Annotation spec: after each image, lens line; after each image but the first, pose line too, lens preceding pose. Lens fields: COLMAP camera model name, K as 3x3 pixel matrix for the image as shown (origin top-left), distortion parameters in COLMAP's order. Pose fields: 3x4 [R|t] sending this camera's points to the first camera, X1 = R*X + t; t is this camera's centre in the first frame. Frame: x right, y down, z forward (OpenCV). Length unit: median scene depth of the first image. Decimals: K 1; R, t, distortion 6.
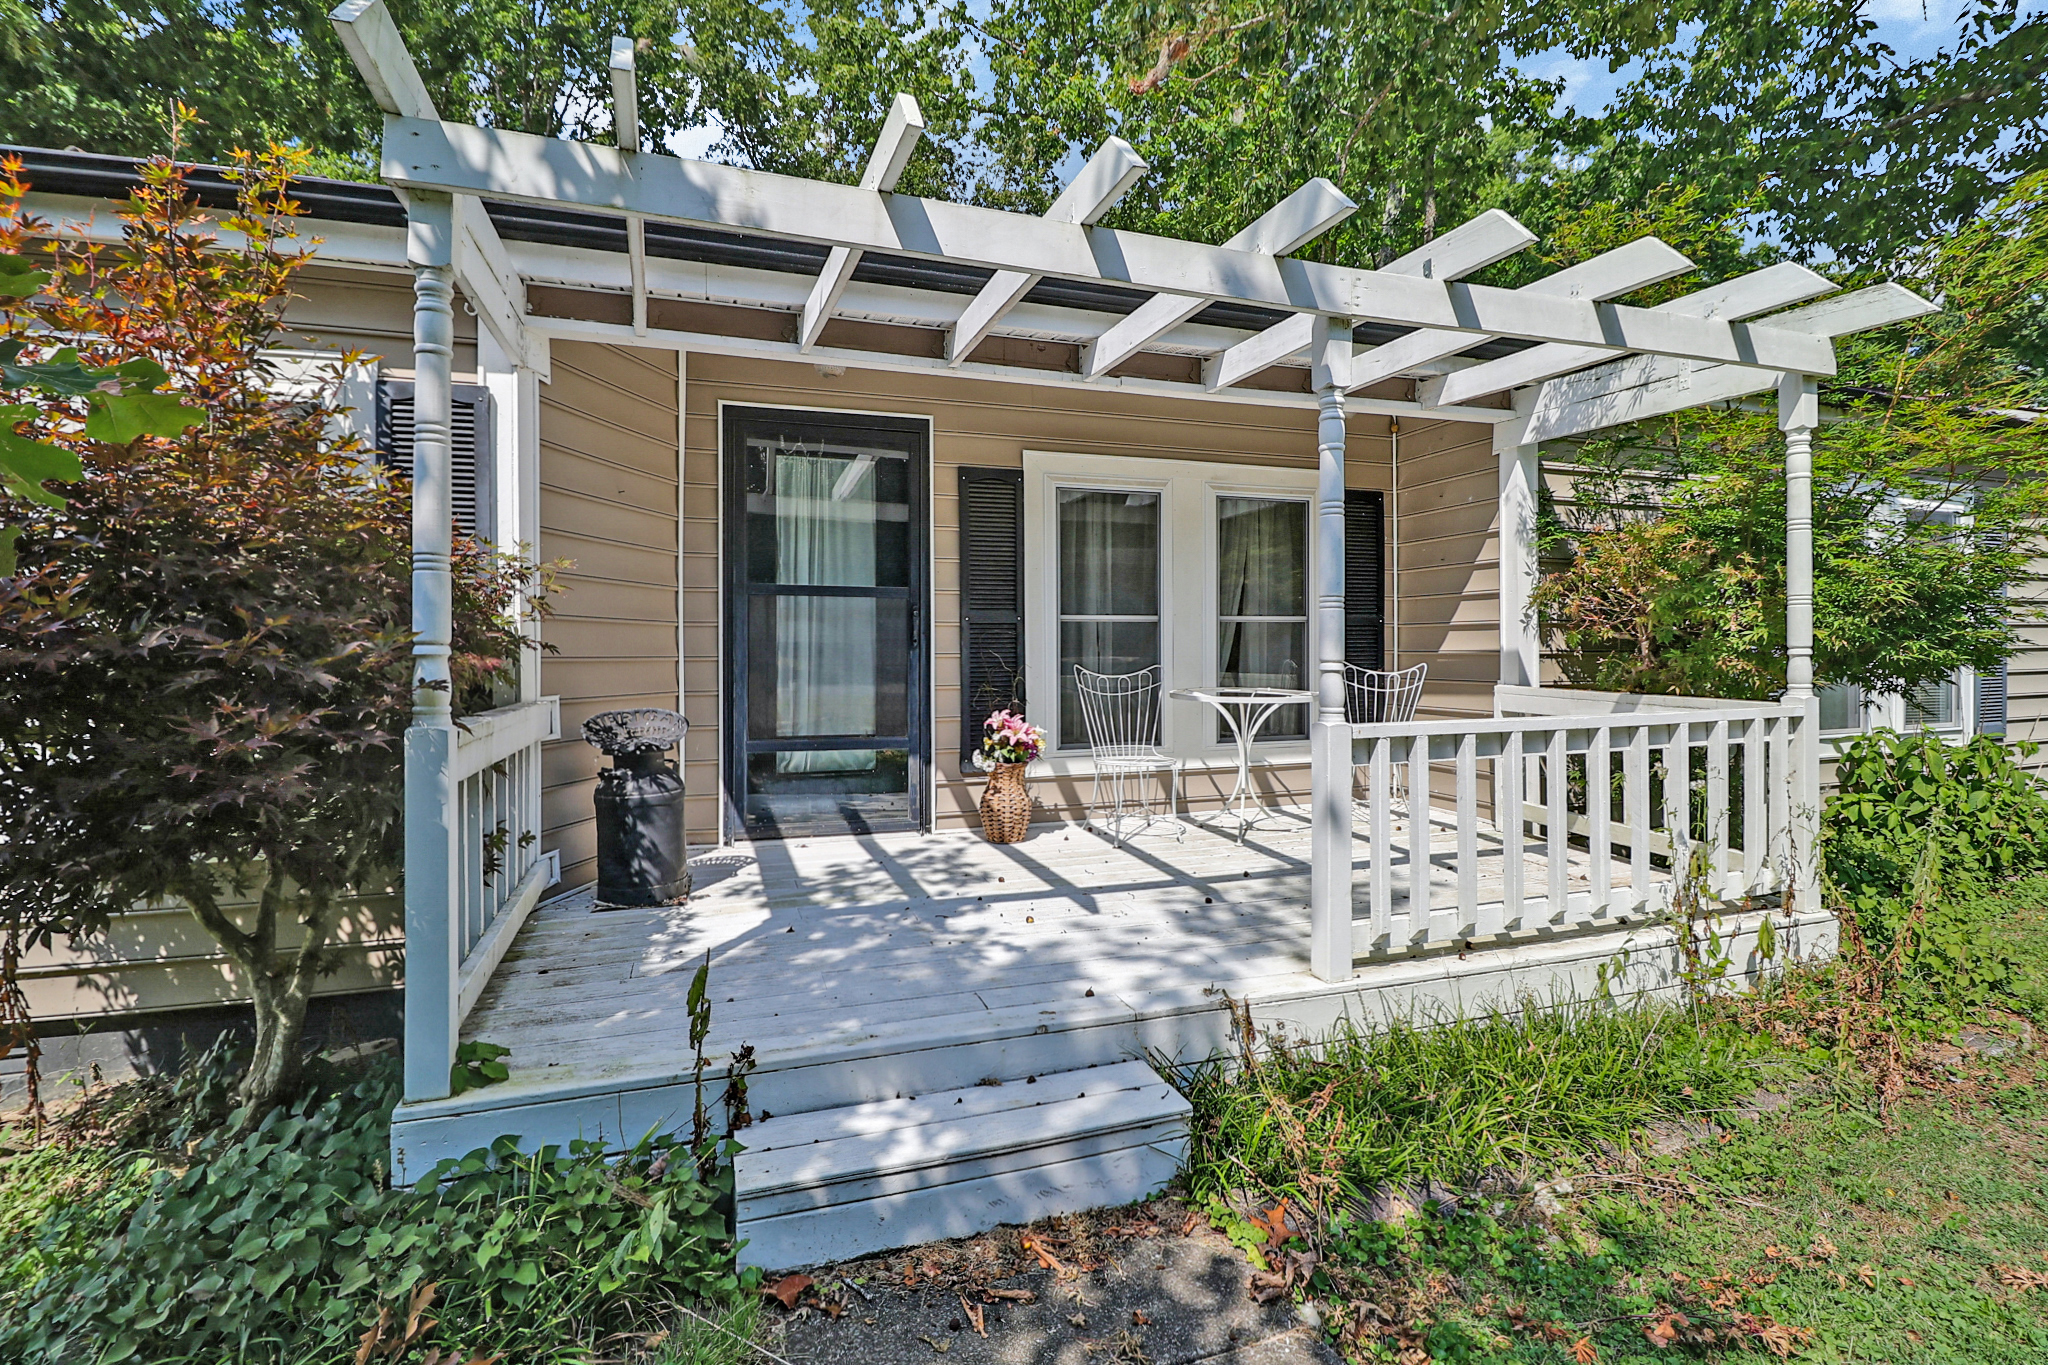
lens RADIAL K [[942.2, 0, 1034.1], [0, 942.2, 679.7], [0, 0, 1]] dist [-0.002292, -0.008973]
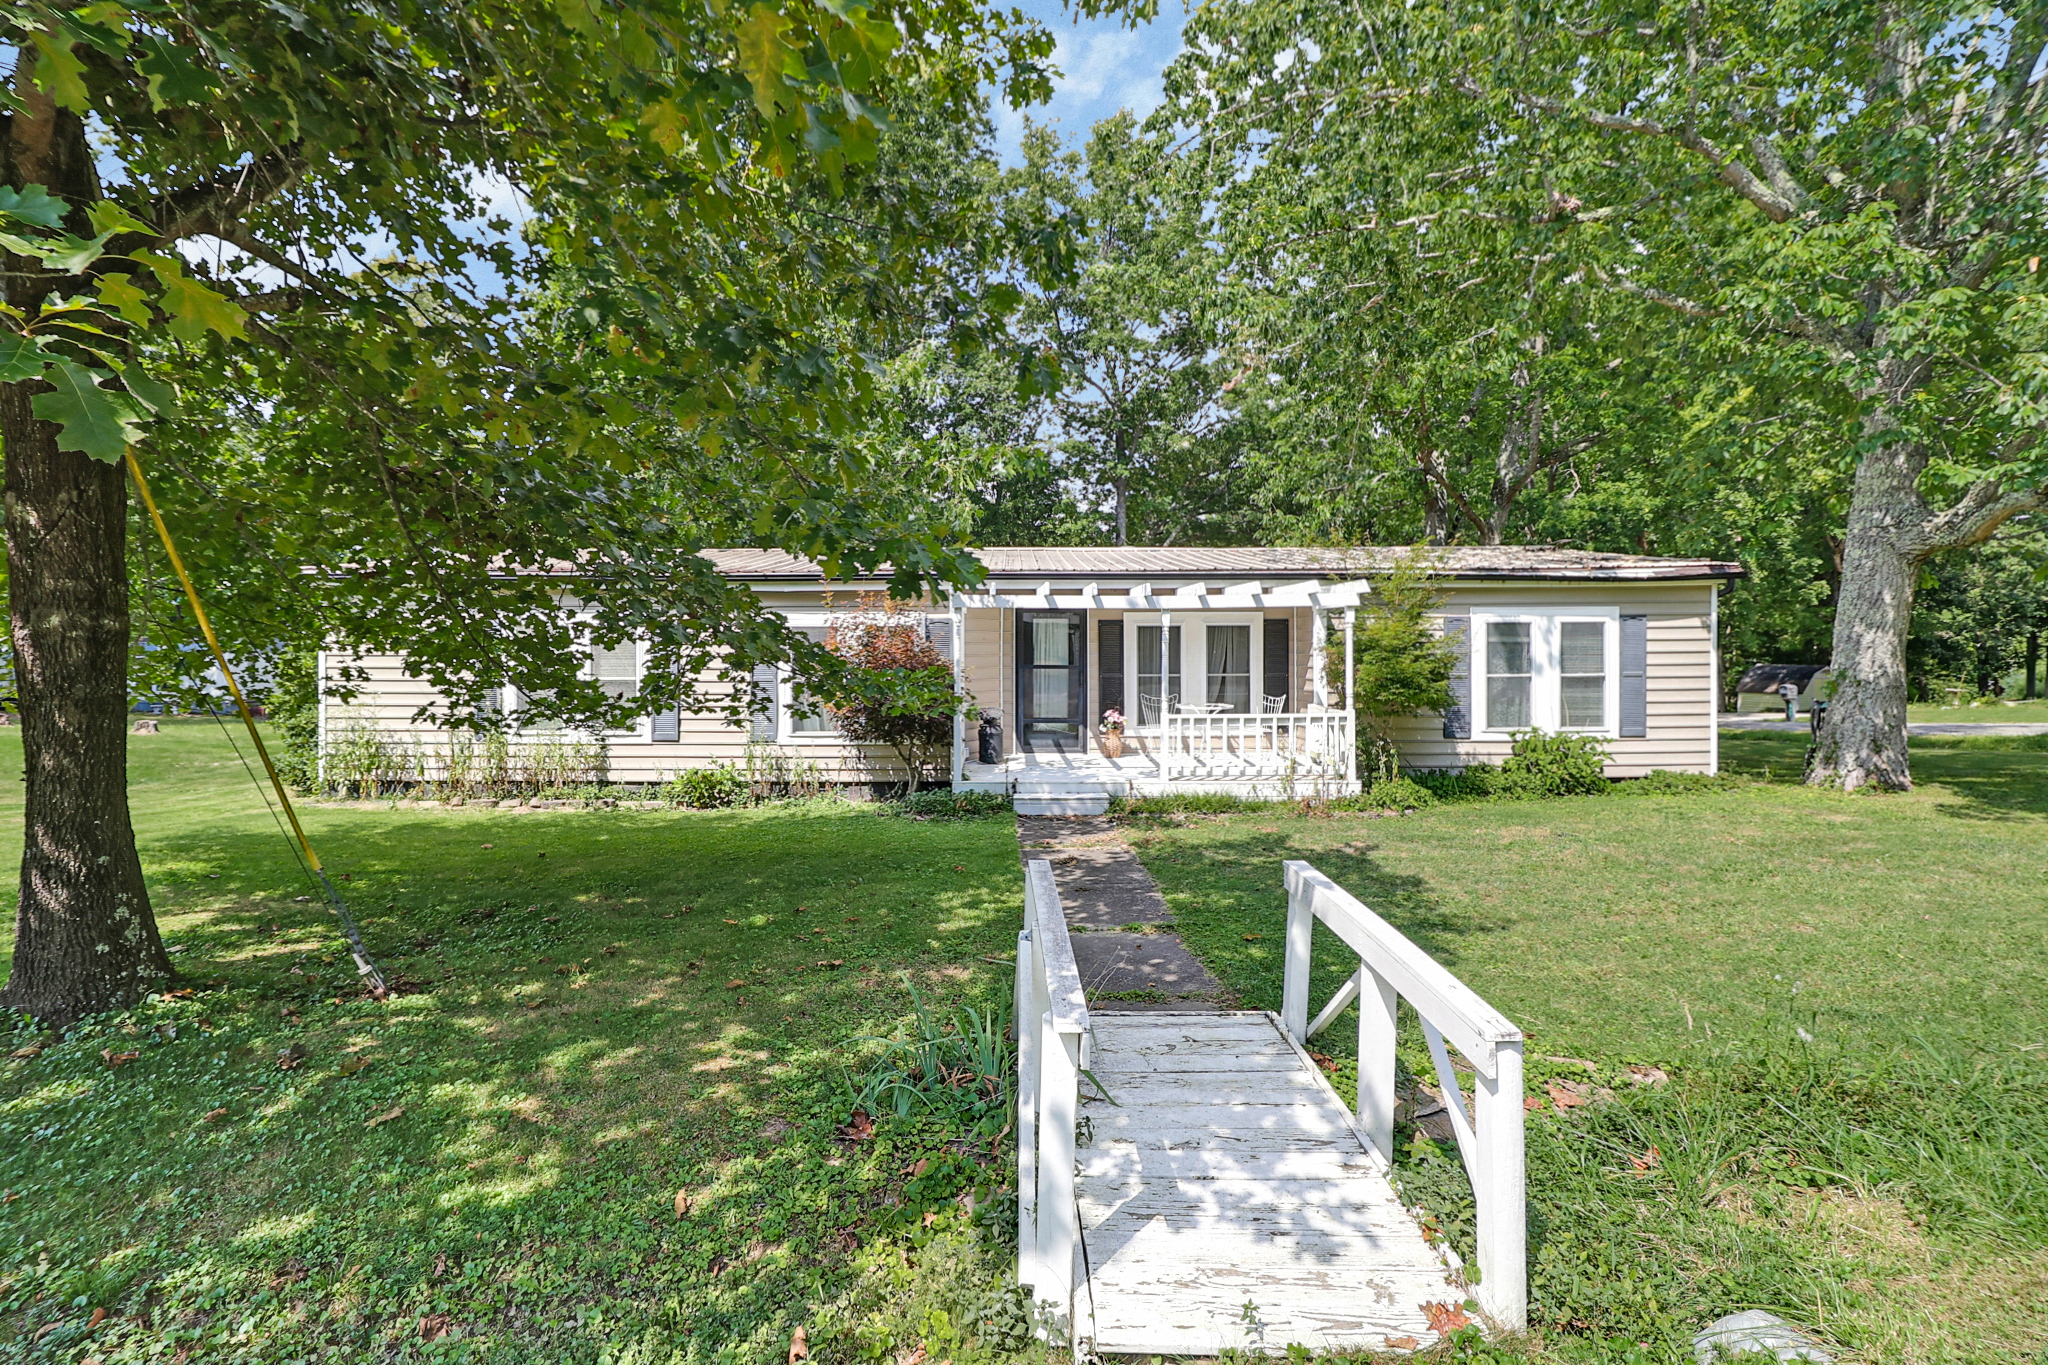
lens RADIAL K [[942.2, 0, 1022.8], [0, 942.2, 675.5], [0, 0, 1]] dist [-0.002292, -0.008973]
pose [[0.947844, 0.008854, -0.318610, 0.727560], [-0.010298, 0.999943, -0.002850, -0.069979], [0.318567, 0.005983, 0.947881, -2.059760]]
